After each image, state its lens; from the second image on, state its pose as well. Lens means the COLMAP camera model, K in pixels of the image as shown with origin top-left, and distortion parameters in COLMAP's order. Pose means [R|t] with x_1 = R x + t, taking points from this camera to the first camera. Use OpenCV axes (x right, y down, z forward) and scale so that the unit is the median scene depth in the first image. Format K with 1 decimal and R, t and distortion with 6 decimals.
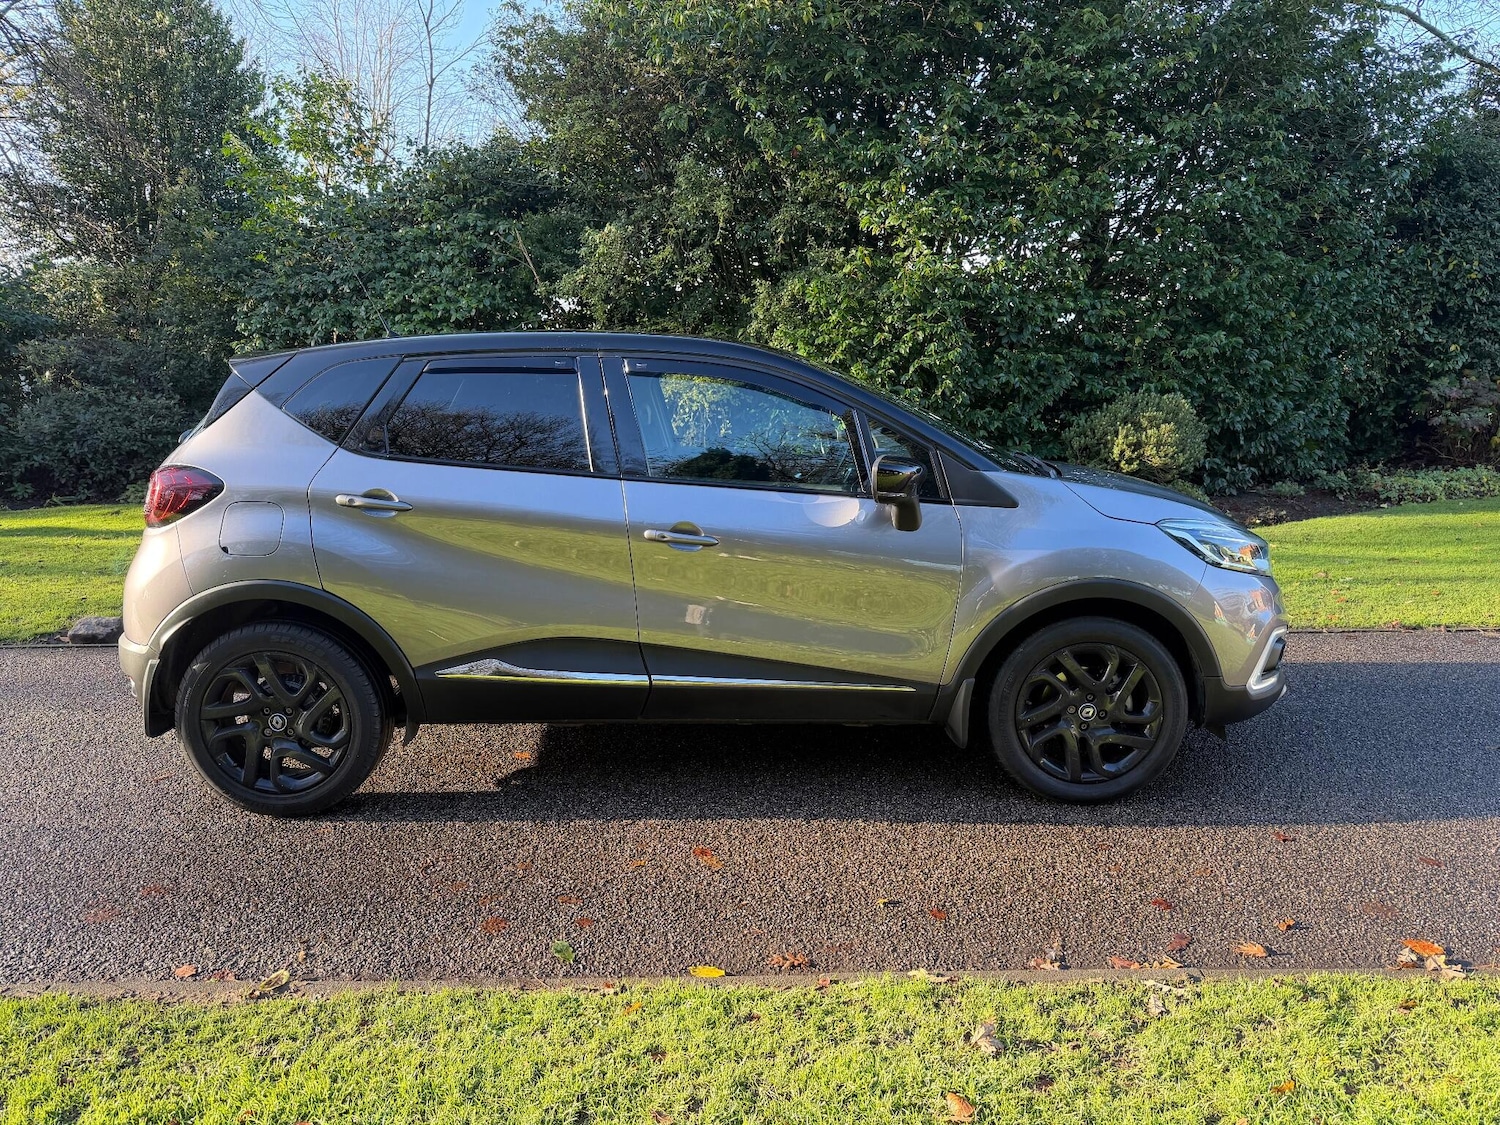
lens RADIAL K [[1034.4, 0, 745.2], [0, 1034.4, 569.9], [0, 0, 1]] dist [0.029054, -0.036933]
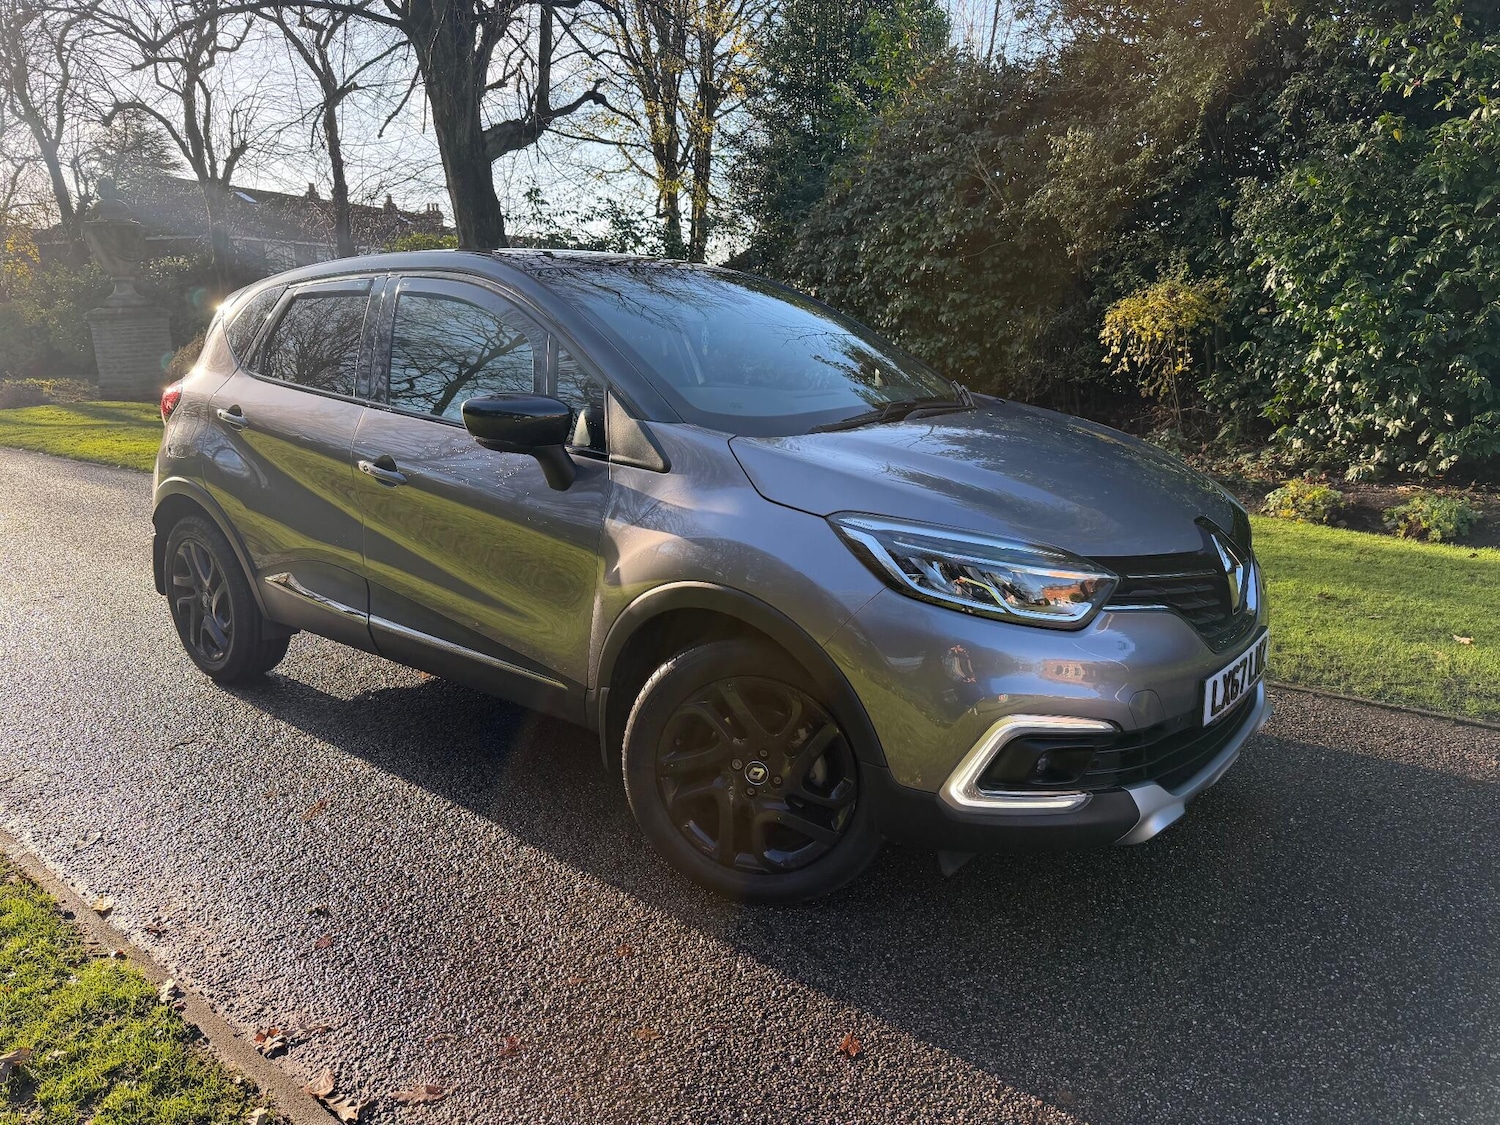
lens RADIAL K [[1039.0, 0, 743.8], [0, 1039.0, 556.5], [0, 0, 1]] dist [0.017745, -0.024496]
pose [[0.755055, 0.136963, -0.641196, 0.282063], [-0.103432, 0.990575, 0.089793, -0.027669], [0.647451, -0.001478, 0.762105, 0.162247]]
